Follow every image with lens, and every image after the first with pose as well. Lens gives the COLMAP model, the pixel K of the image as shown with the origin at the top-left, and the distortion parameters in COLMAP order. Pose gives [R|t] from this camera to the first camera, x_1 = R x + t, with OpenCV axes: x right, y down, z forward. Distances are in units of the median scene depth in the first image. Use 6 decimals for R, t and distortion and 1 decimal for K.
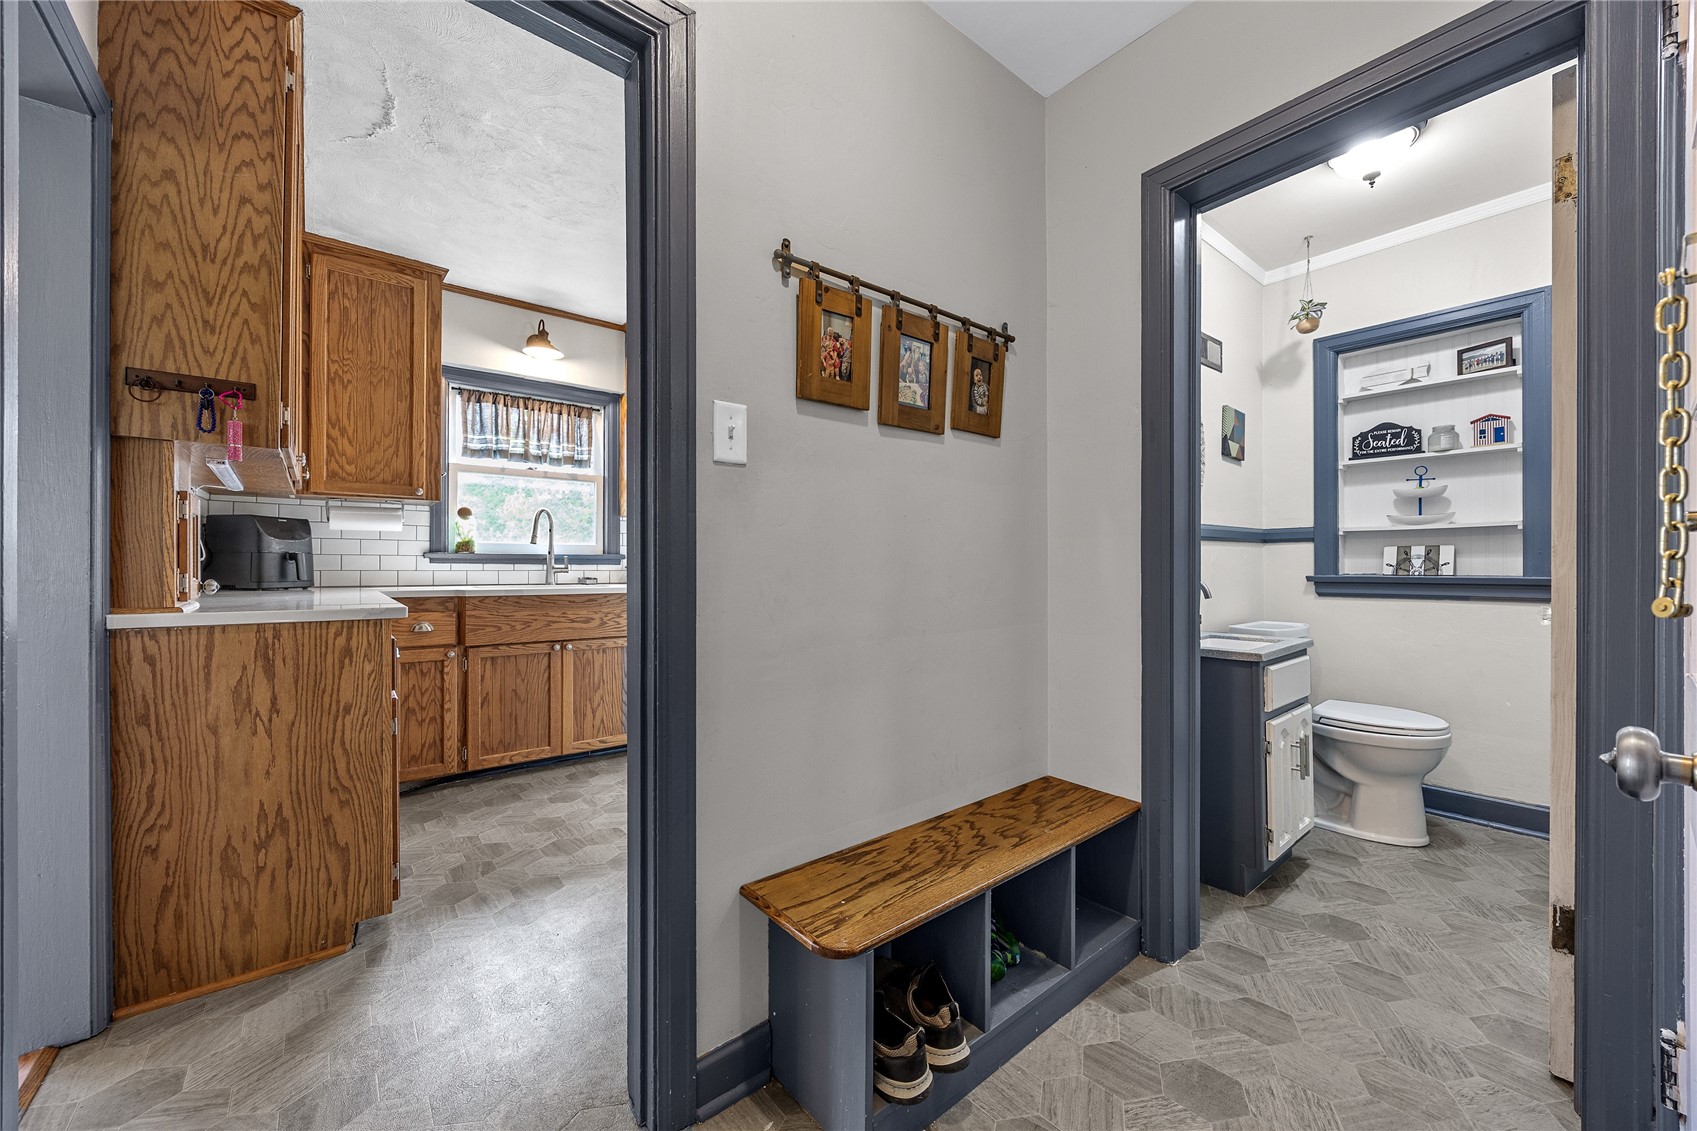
lens RADIAL K [[655.6, 0, 871.0], [0, 655.6, 567.4], [0, 0, 1]] dist [-0.003449, -0.000636]
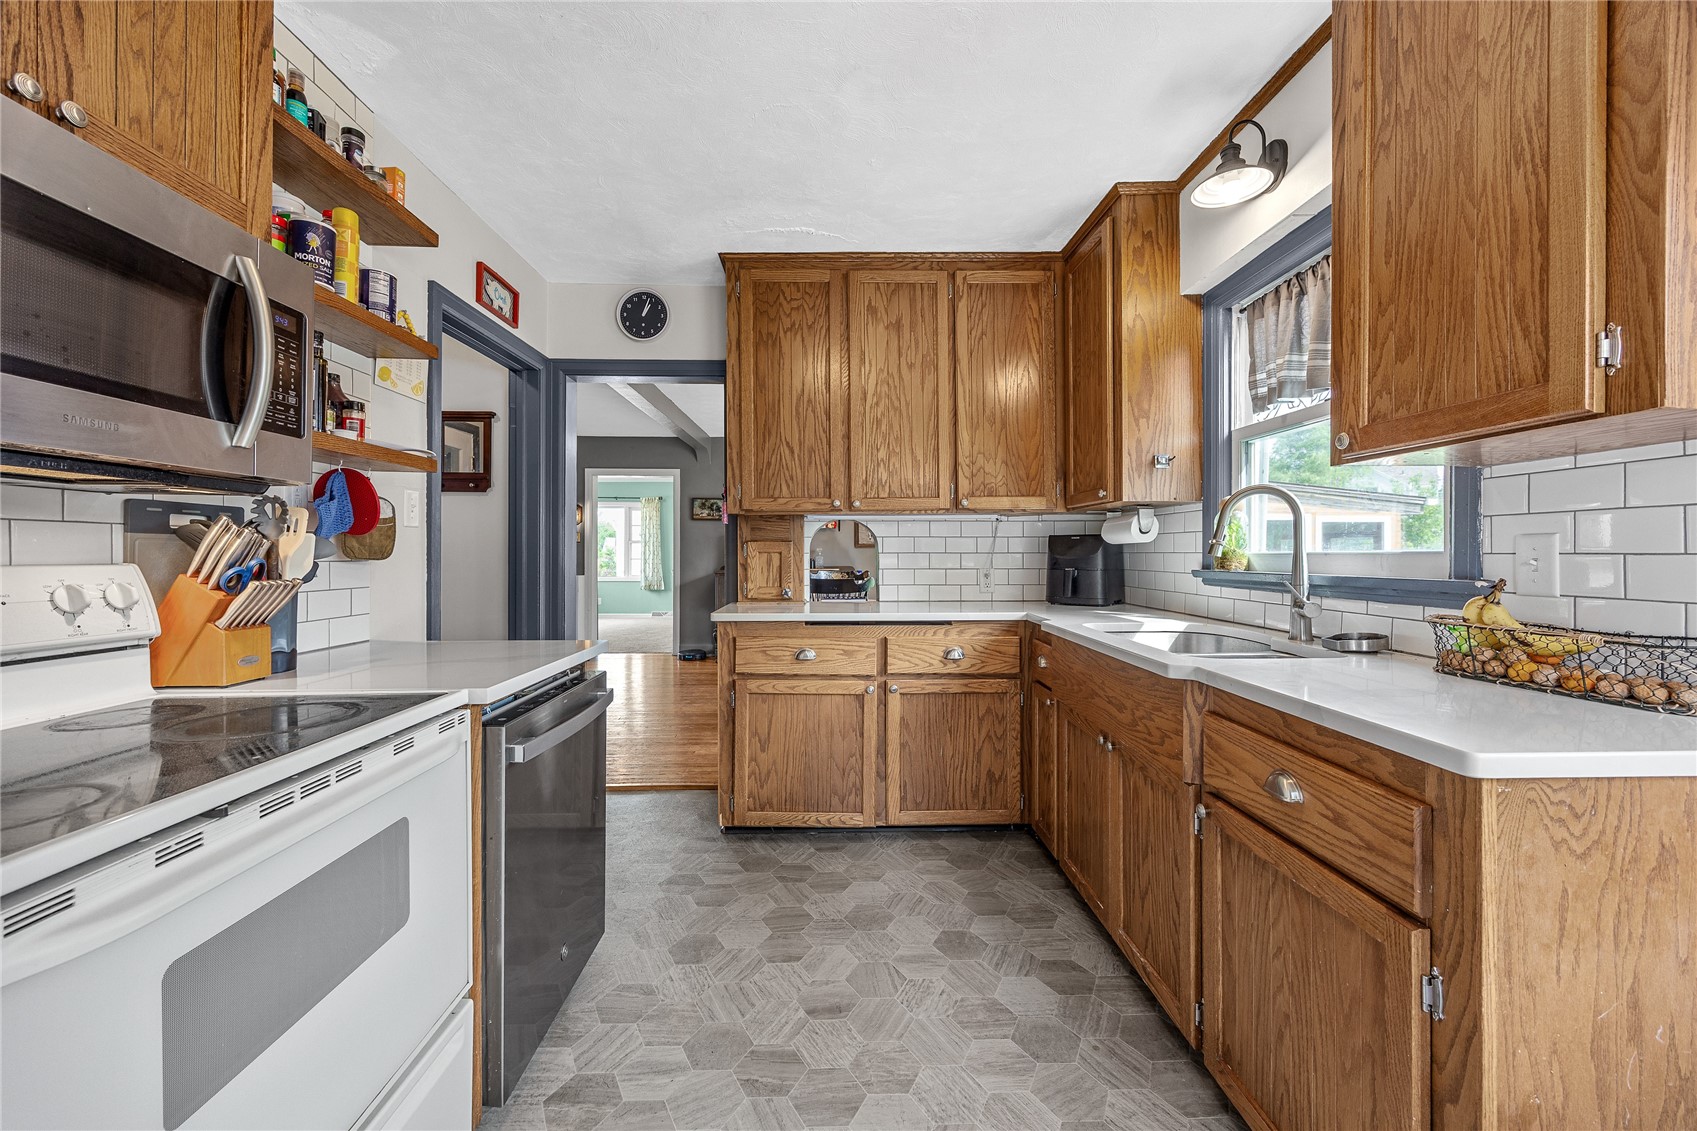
lens RADIAL K [[655.6, 0, 841.1], [0, 655.6, 550.9], [0, 0, 1]] dist [-0.003449, -0.000636]
pose [[-0.656380, -0.002383, -0.754427, 0.099229], [-0.001287, 0.999997, -0.002040, -0.040192], [0.754430, -0.000368, -0.656381, 1.163469]]
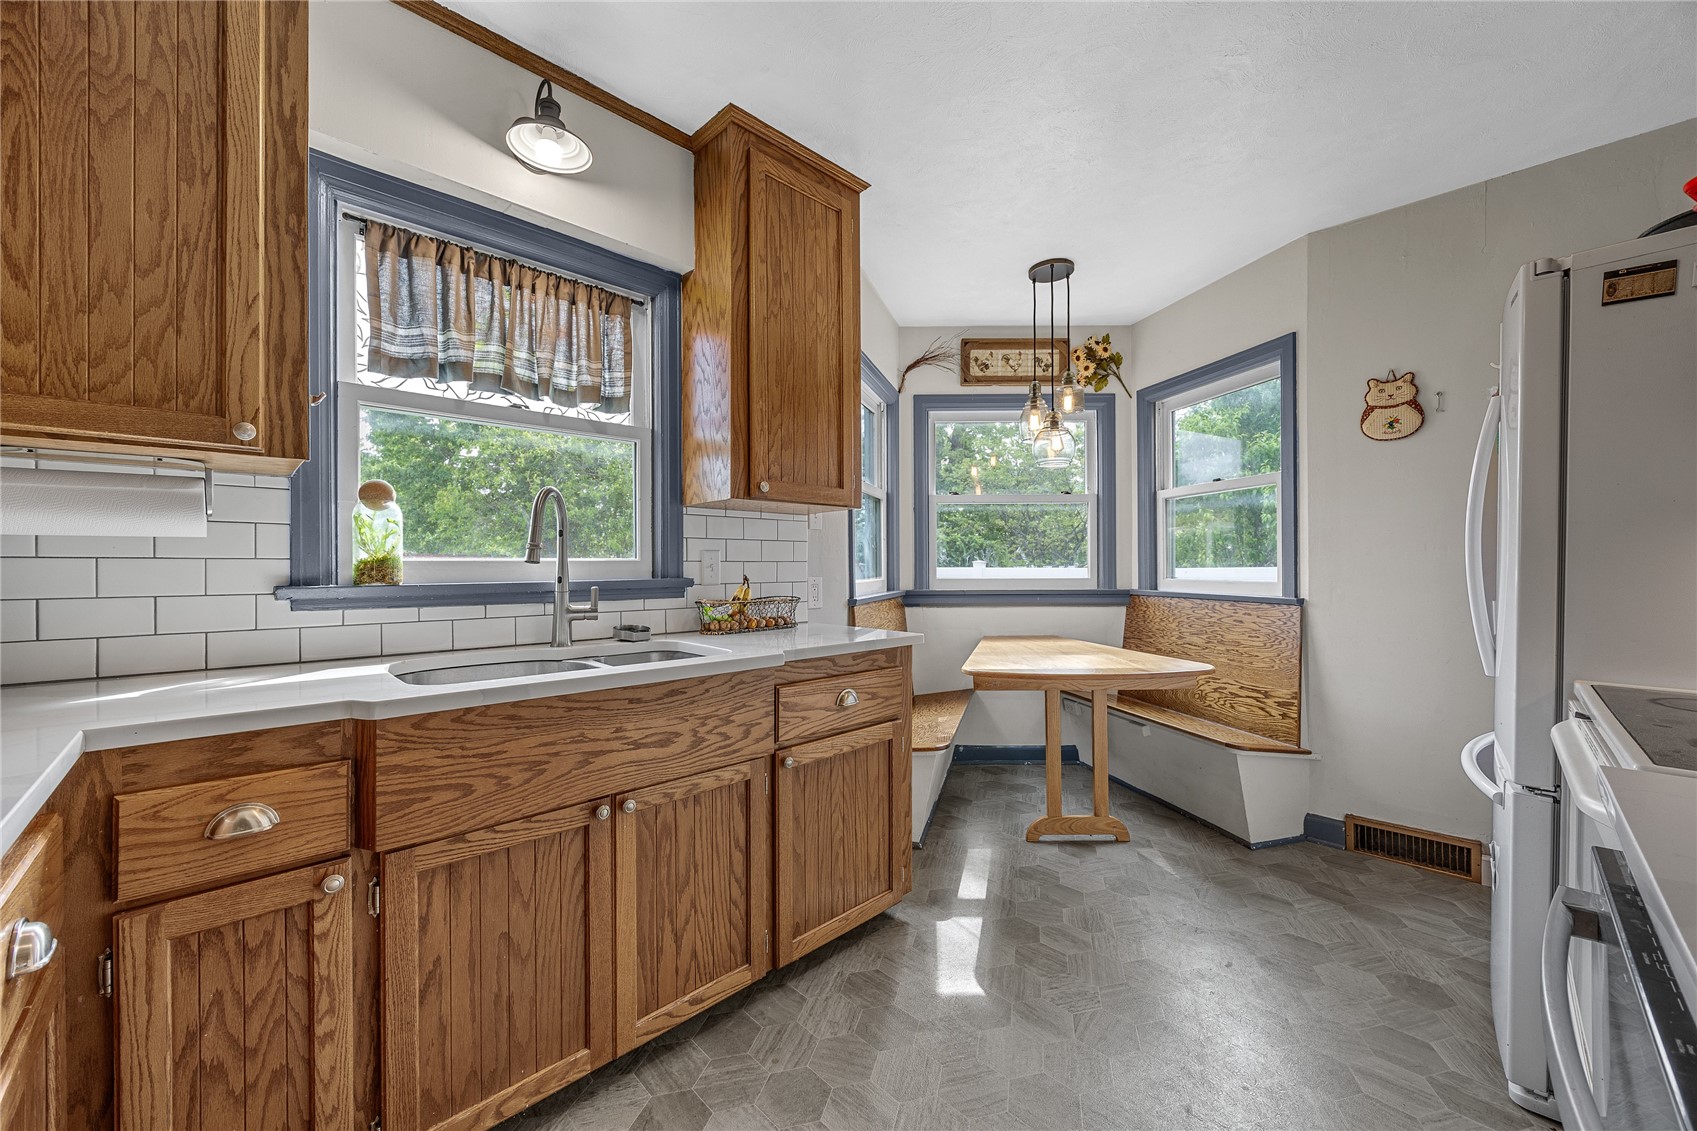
lens RADIAL K [[655.6, 0, 845.0], [0, 655.6, 569.3], [0, 0, 1]] dist [-0.003449, -0.000636]
pose [[0.998470, -0.004465, 0.055116, -0.334957], [0.004247, 0.999983, 0.004057, -0.033733], [-0.055133, -0.003817, 0.998472, 0.551843]]
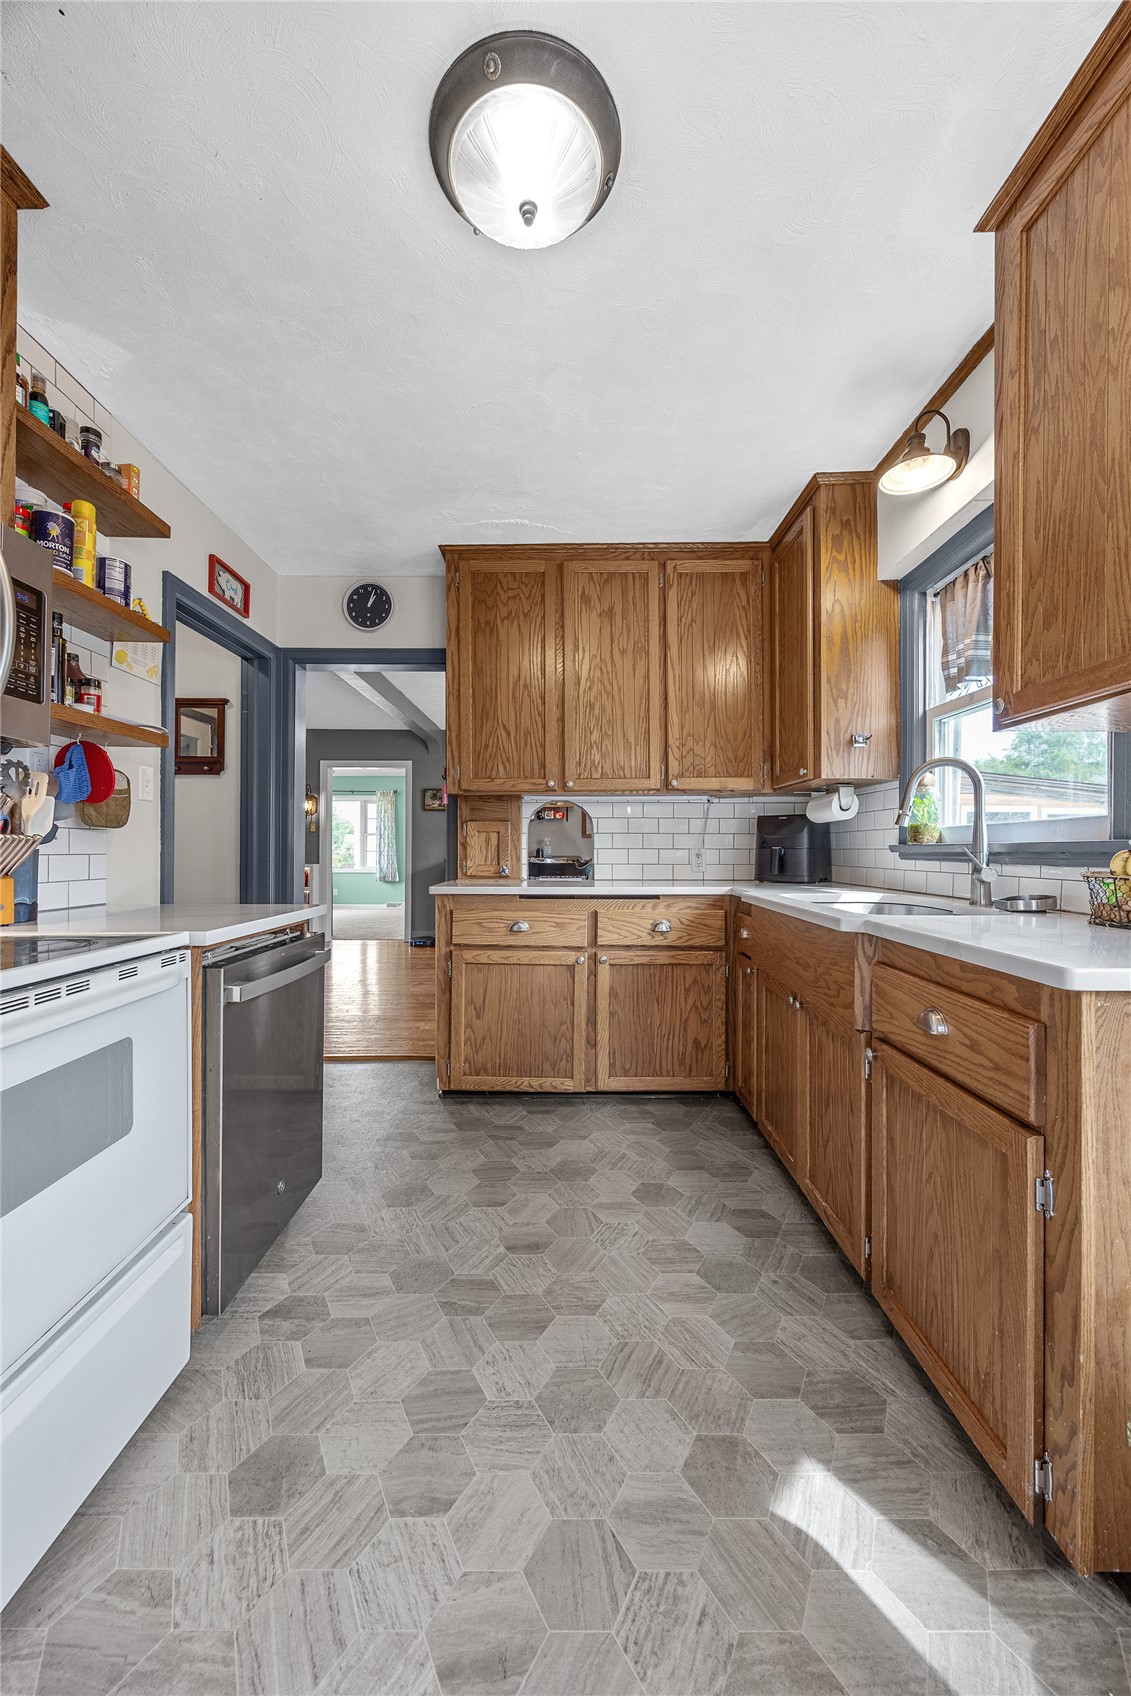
lens RADIAL K [[655.3, 0, 568.9], [0, 655.3, 850.6], [0, 0, 1]] dist [-0.003449, -0.000636]
pose [[-0.671902, -0.004743, -0.740624, 0.101294], [-0.002762, 0.999989, -0.003898, -0.012131], [0.740634, -0.000574, -0.671908, 1.210954]]
